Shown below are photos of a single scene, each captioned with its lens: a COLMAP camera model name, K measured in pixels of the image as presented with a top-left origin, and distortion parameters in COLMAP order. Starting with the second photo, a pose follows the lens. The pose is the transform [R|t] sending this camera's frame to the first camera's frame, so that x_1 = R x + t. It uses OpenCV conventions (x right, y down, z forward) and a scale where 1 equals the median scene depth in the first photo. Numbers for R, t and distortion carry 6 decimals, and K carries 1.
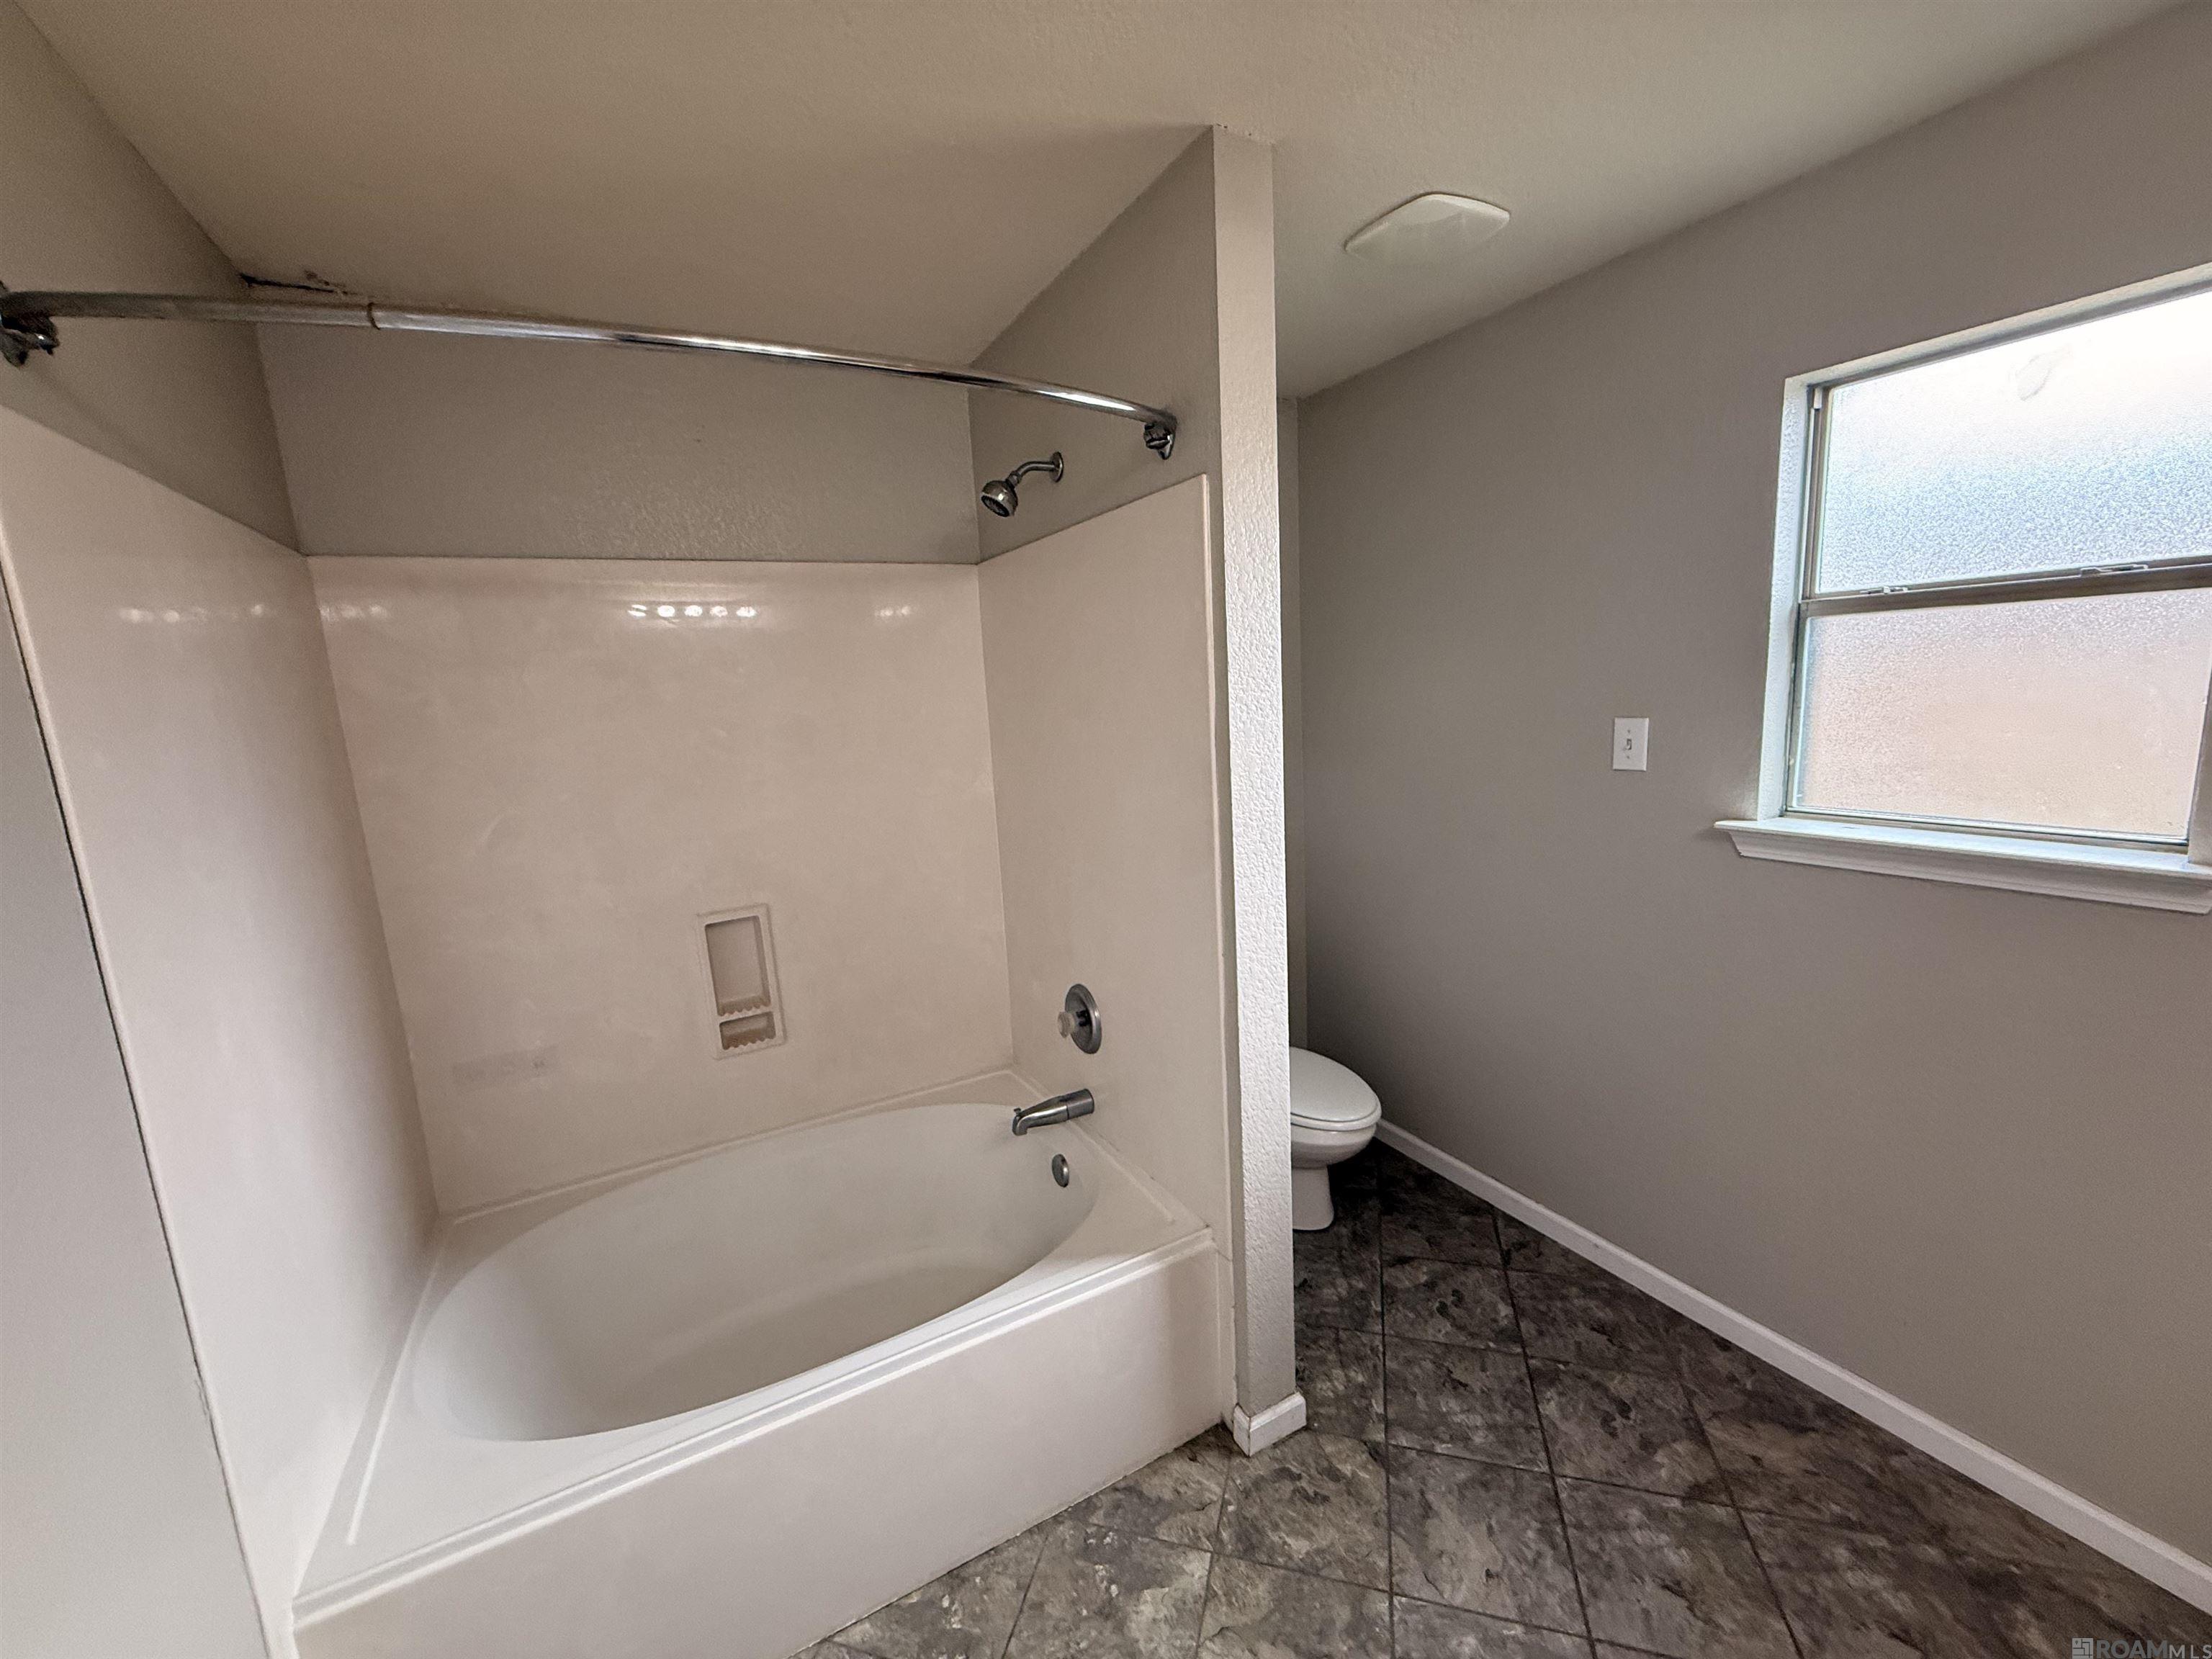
lens RADIAL K [[881.4, 0, 1099.7], [0, 881.4, 828.9], [0, 0, 1]] dist [-0.001655, 0.000541]
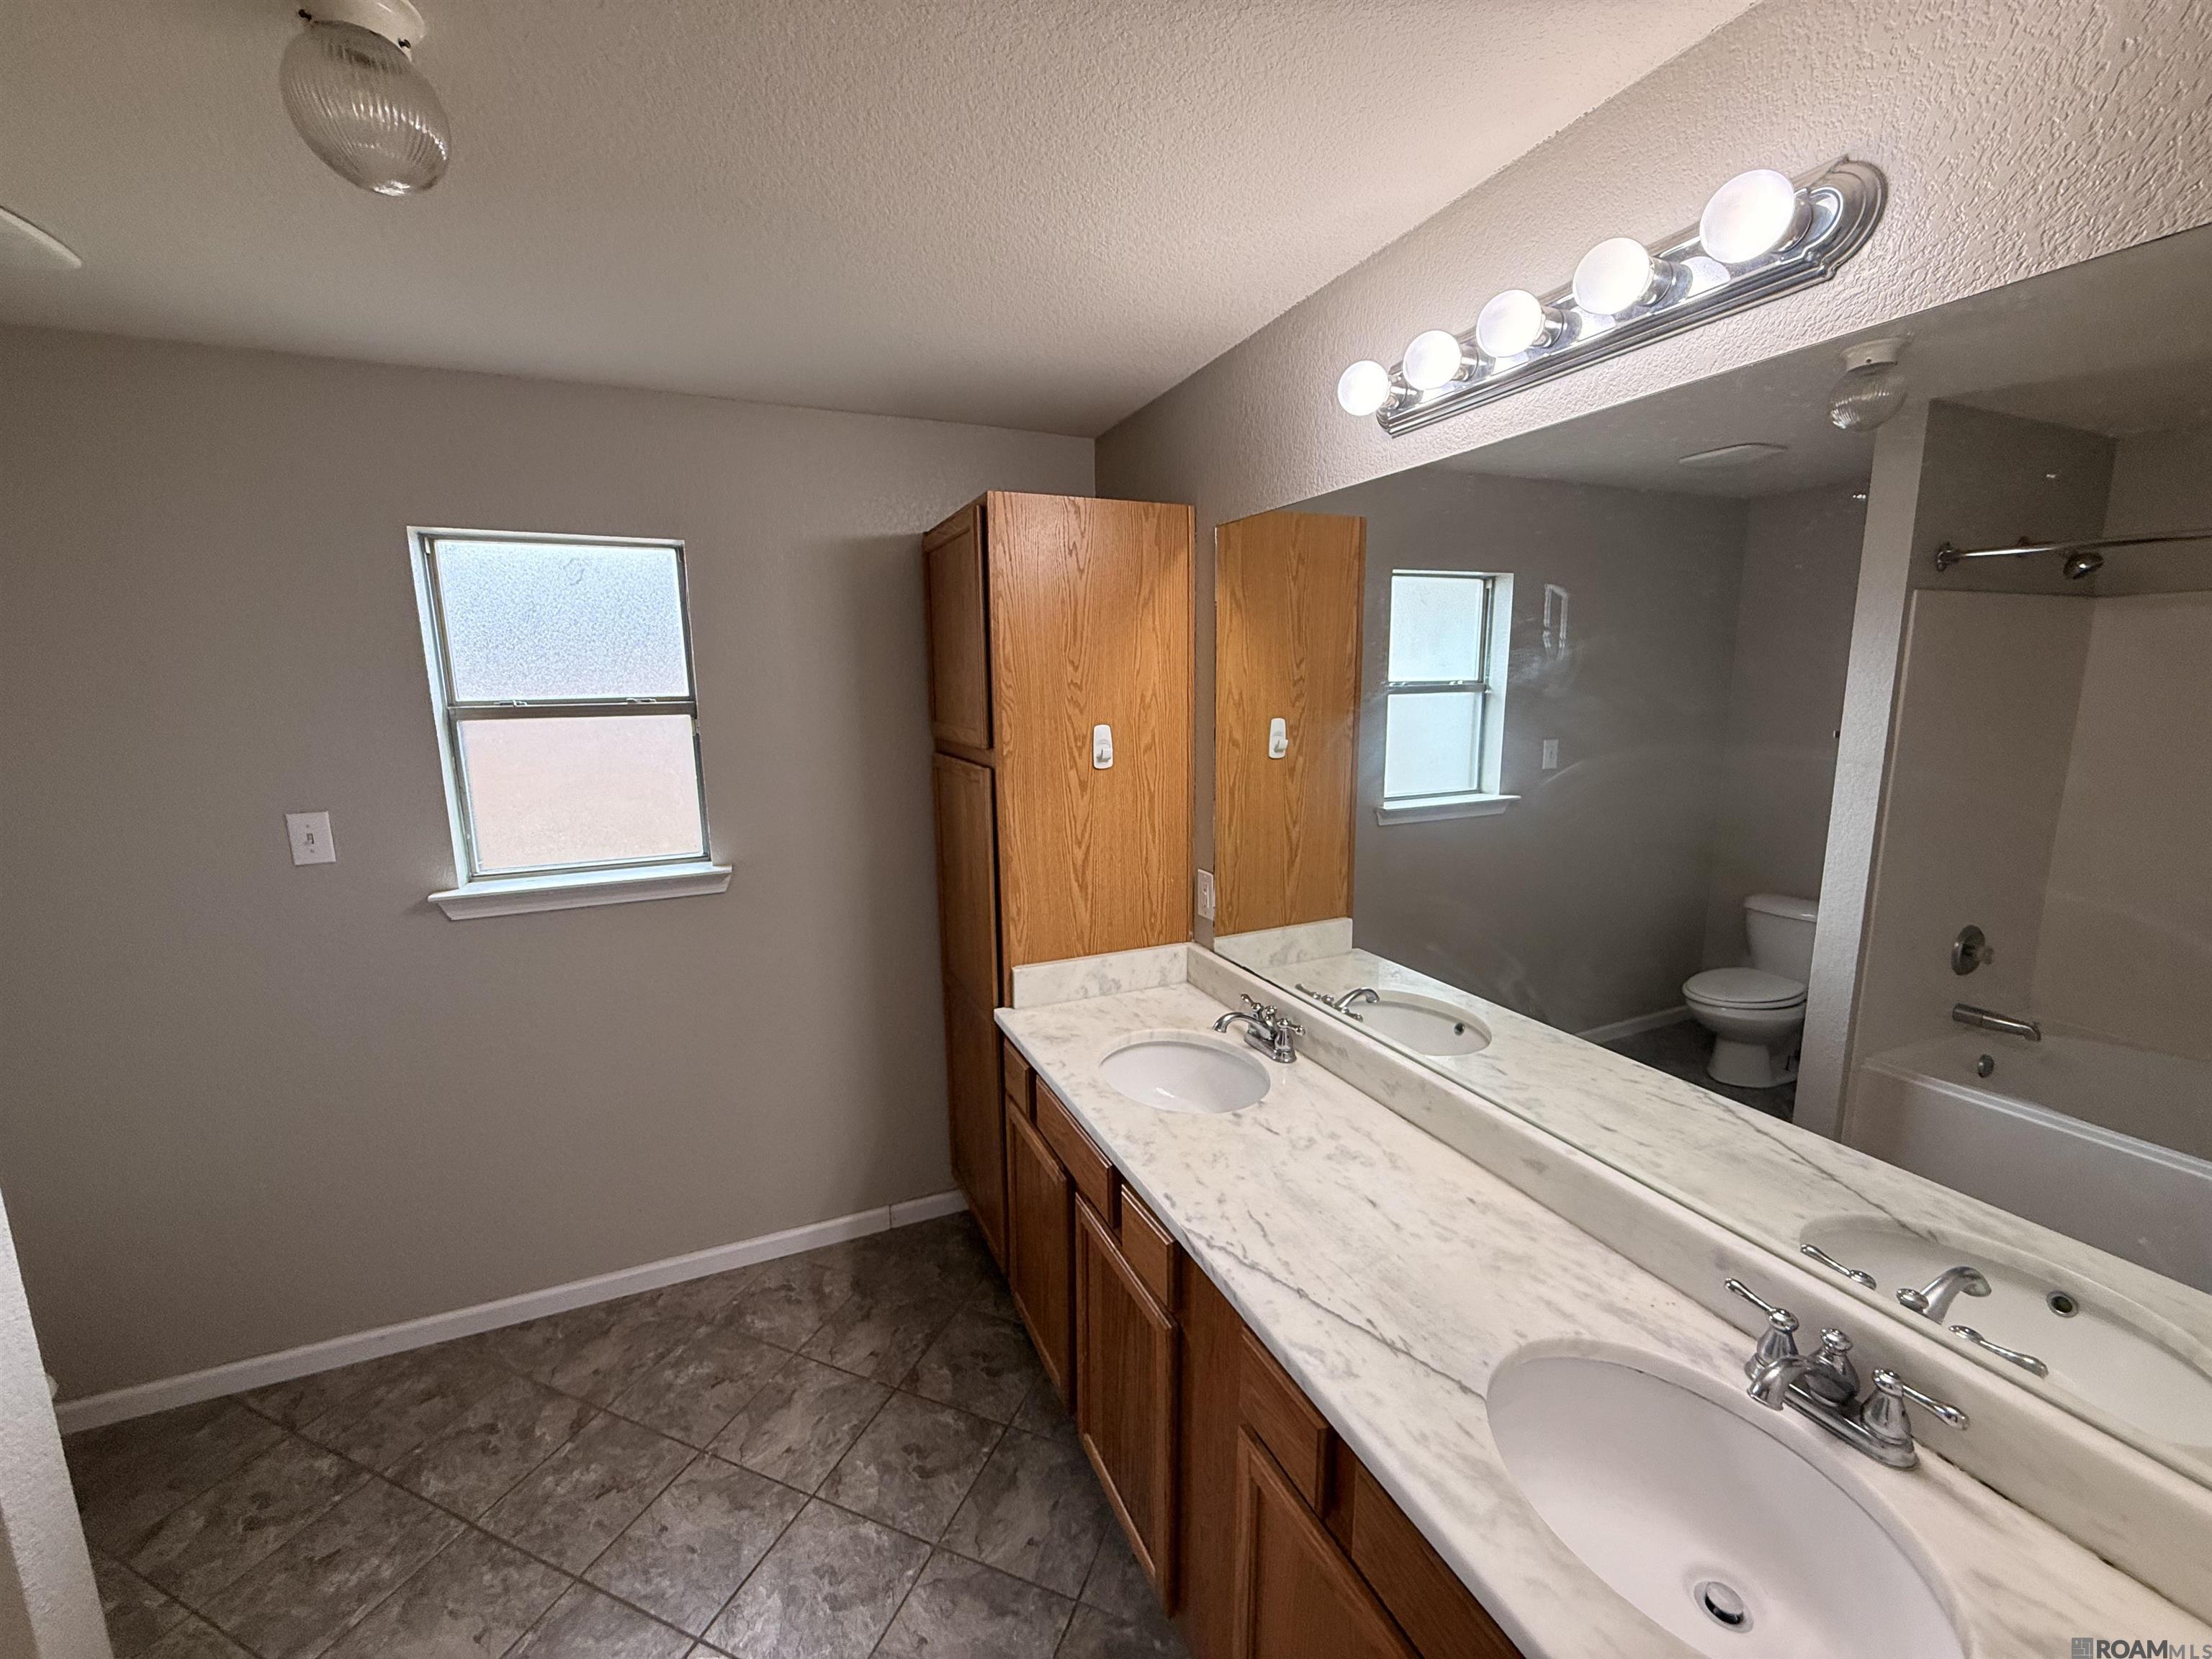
lens RADIAL K [[881.4, 0, 1101.3], [0, 881.4, 825.6], [0, 0, 1]] dist [-0.001655, 0.000541]
pose [[0.090885, -0.110243, 0.989741, -0.359446], [0.174177, 0.980294, 0.093197, -0.055130], [-0.980511, 0.163920, 0.108296, 0.006051]]
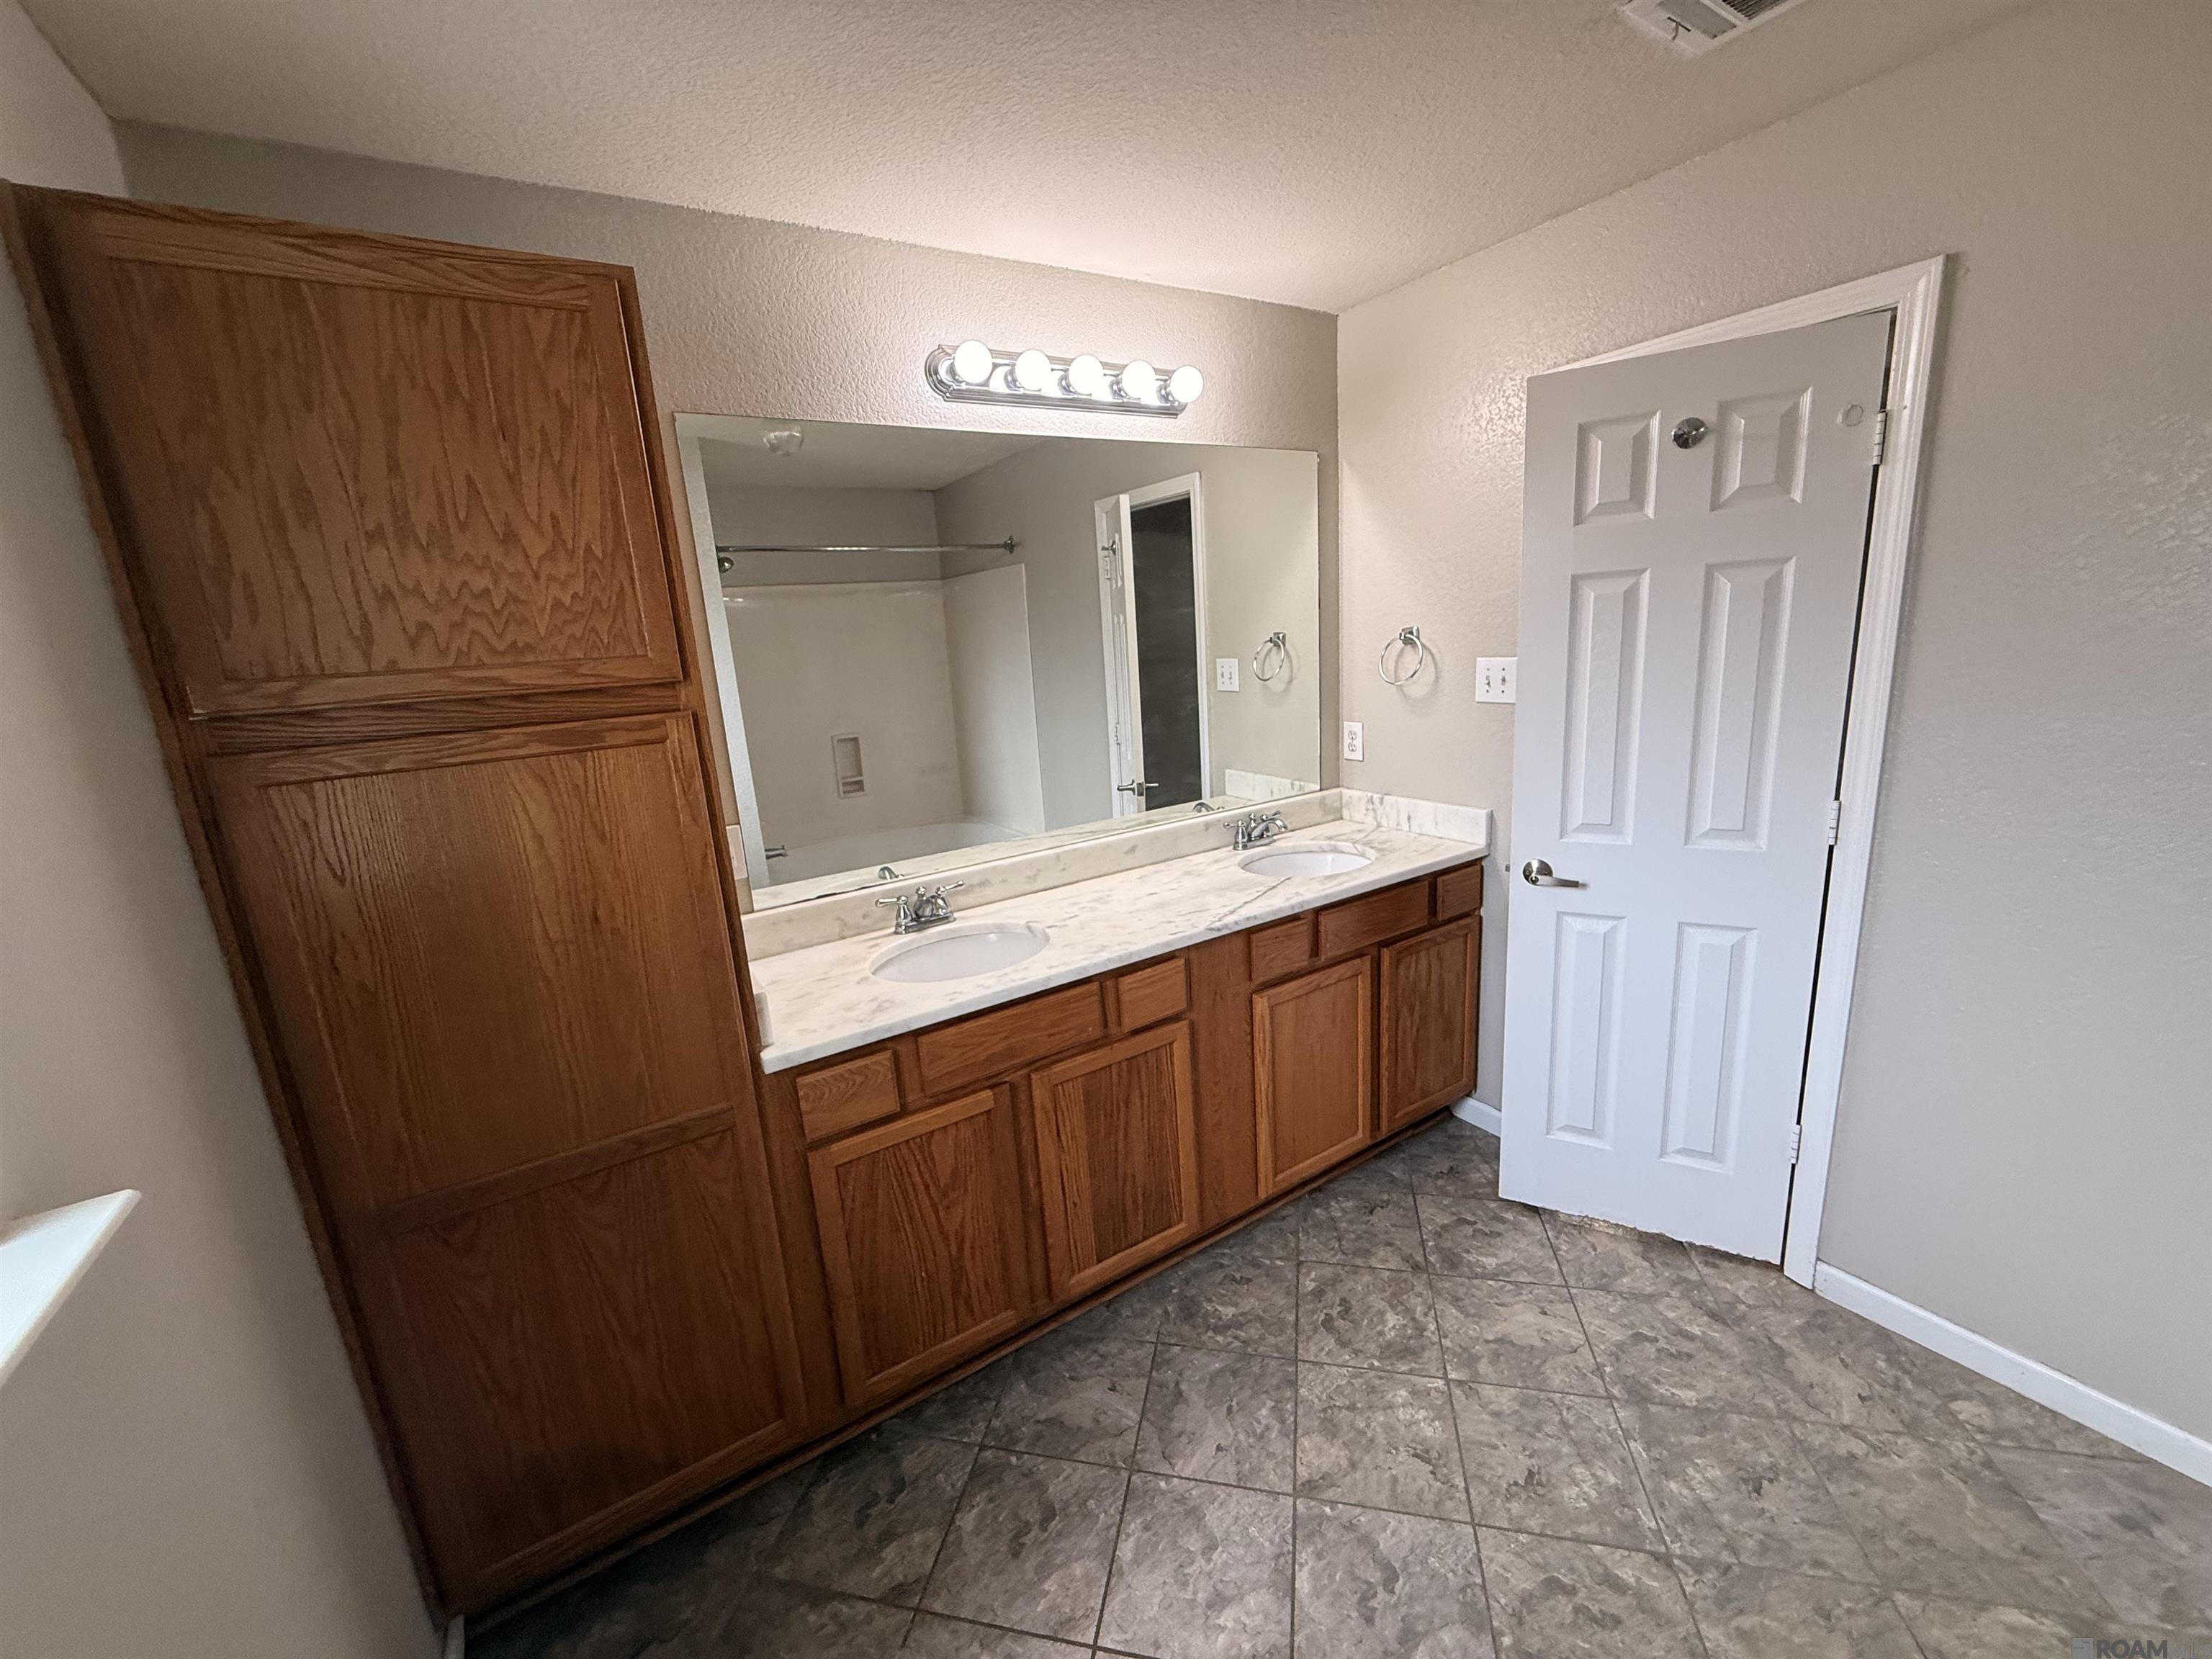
lens RADIAL K [[881.4, 0, 1098.5], [0, 881.4, 827.1], [0, 0, 1]] dist [-0.001655, 0.000541]
pose [[-0.990214, 0.136044, -0.031122, 0.487616], [0.113982, 0.917051, 0.382133, -0.206457], [0.080527, 0.374846, -0.923583, 1.047189]]
